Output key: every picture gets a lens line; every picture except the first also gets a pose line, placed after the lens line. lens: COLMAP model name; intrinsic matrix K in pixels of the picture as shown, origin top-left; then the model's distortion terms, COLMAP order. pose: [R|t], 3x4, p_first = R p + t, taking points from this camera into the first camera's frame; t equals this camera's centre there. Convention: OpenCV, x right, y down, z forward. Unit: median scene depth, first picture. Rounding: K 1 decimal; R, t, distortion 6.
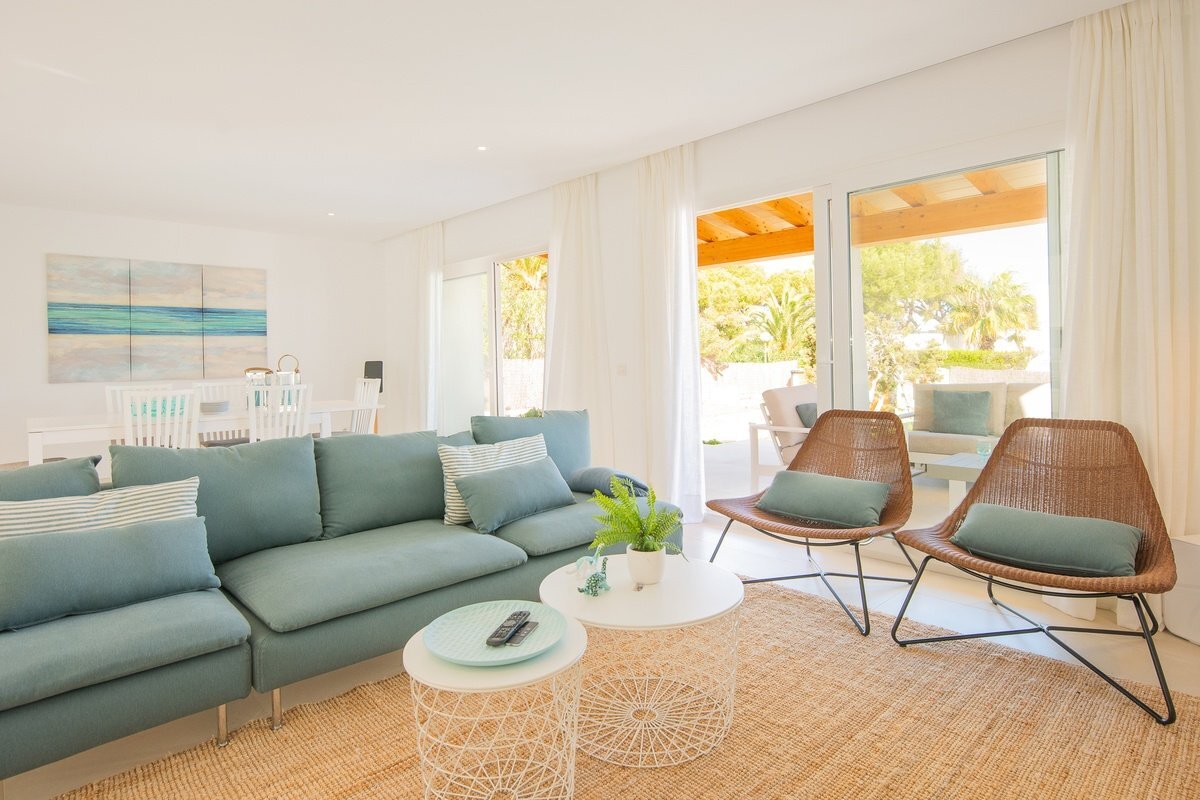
lens RADIAL K [[531.2, 0, 608.0], [0, 531.2, 368.5], [0, 0, 1]] dist [0.003059, -0.000462]
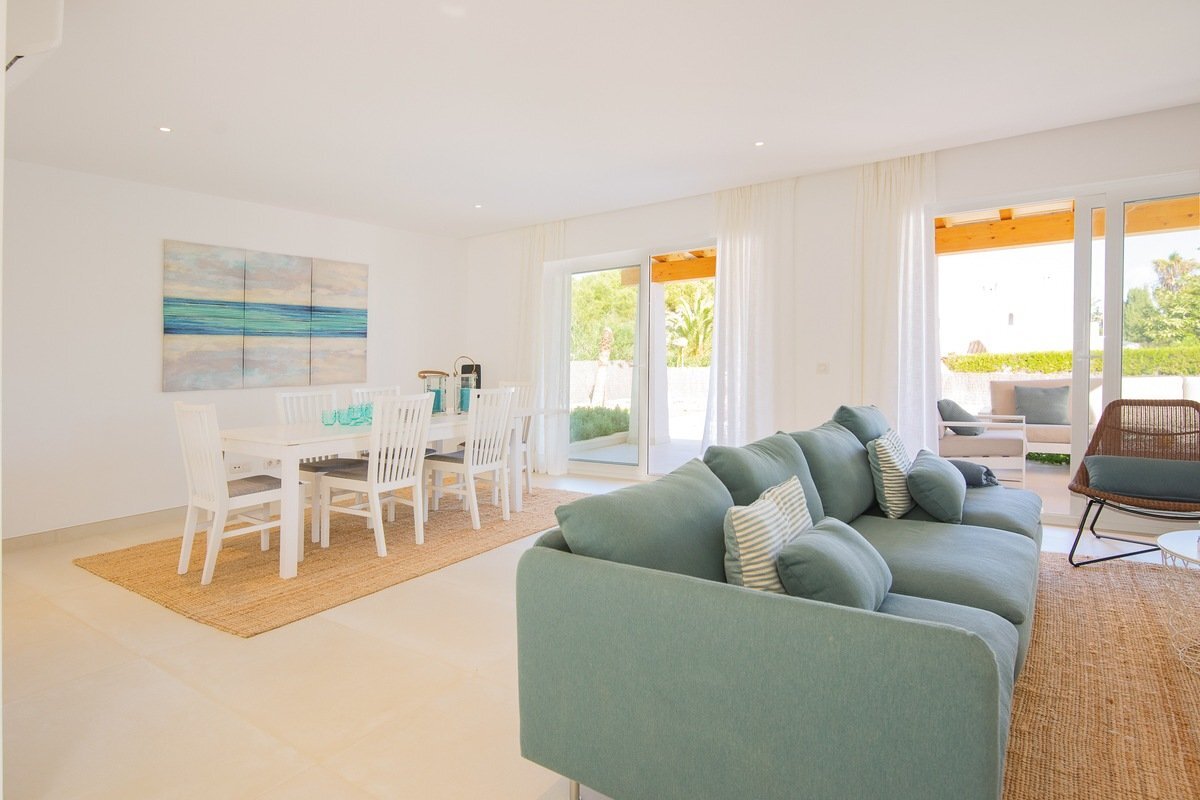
lens RADIAL K [[531.2, 0, 594.0], [0, 531.2, 382.9], [0, 0, 1]] dist [0.003059, -0.000462]
pose [[0.987826, -0.013234, 0.154996, -0.446726], [0.010849, 0.999810, 0.016219, 0.006274], [-0.155182, -0.014340, 0.987782, 0.041401]]
